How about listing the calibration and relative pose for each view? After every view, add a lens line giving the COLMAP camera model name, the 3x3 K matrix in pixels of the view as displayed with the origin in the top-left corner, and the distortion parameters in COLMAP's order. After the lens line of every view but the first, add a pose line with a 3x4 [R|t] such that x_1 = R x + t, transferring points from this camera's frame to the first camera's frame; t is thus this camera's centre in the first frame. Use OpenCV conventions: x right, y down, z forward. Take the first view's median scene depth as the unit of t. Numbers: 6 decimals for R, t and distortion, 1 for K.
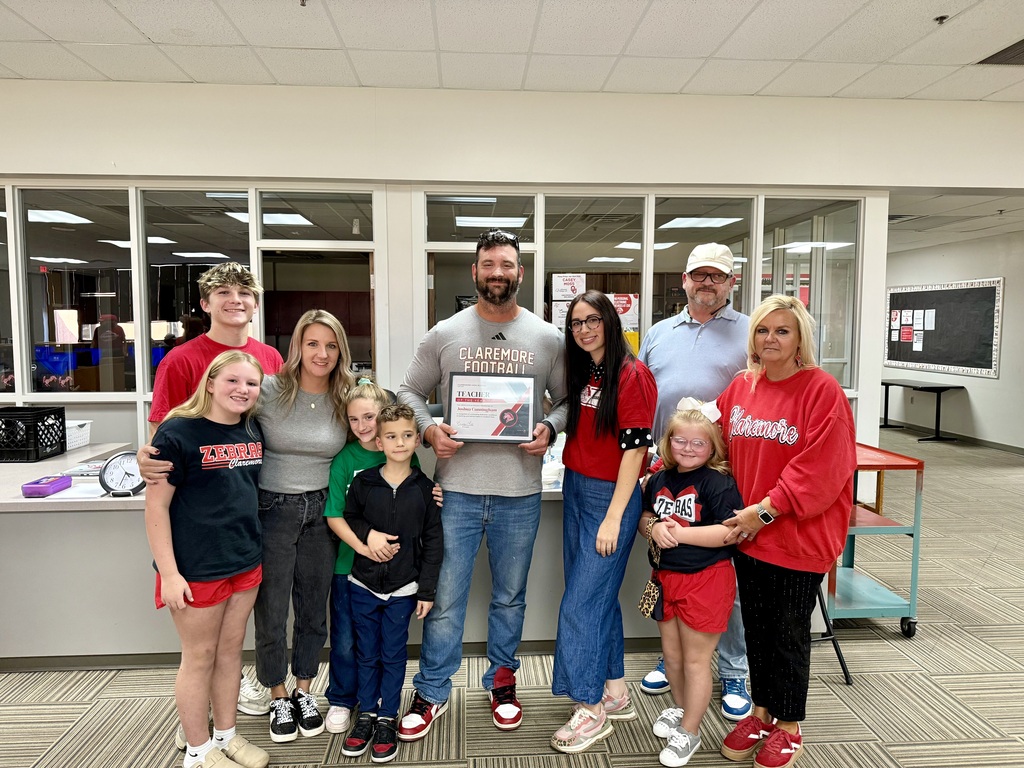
lens RADIAL K [[733.9, 0, 511.8], [0, 733.9, 402.2], [0, 0, 1]] dist [0.041472, -0.042802]
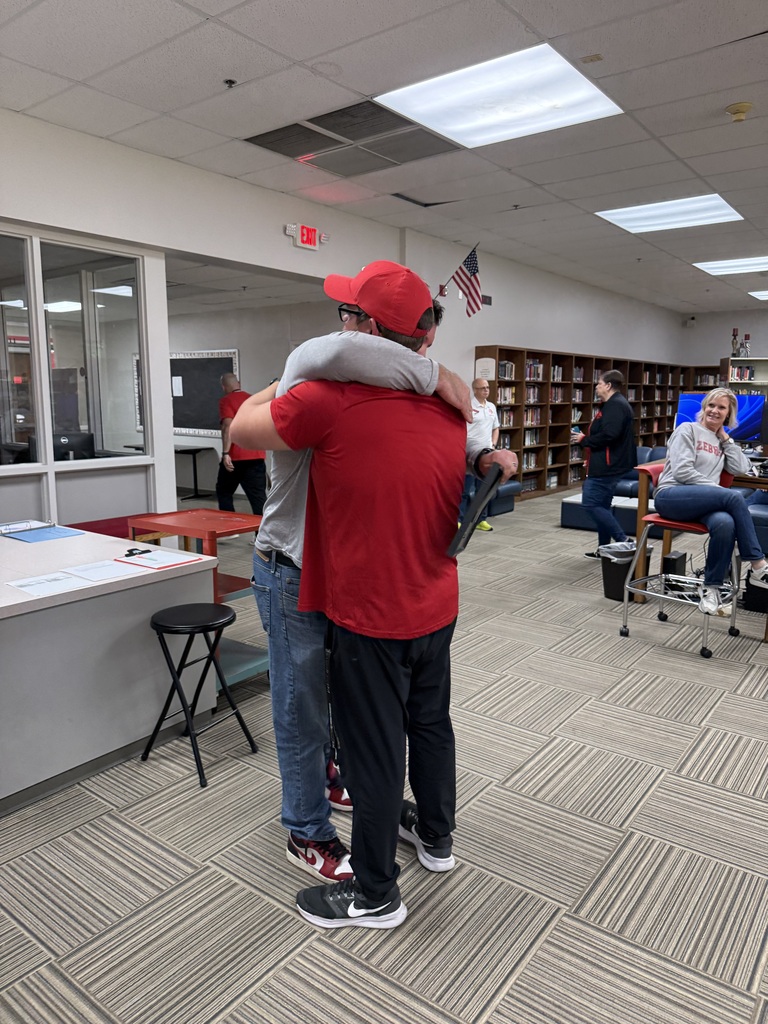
lens RADIAL K [[733.9, 0, 384.0], [0, 733.9, 512.0], [0, 0, 1]] dist [0.041472, -0.042802]
pose [[0.663017, -0.117495, 0.739326, -0.074407], [0.076574, 0.993070, 0.089150, -0.007096], [-0.744678, -0.002495, 0.667420, 0.128065]]
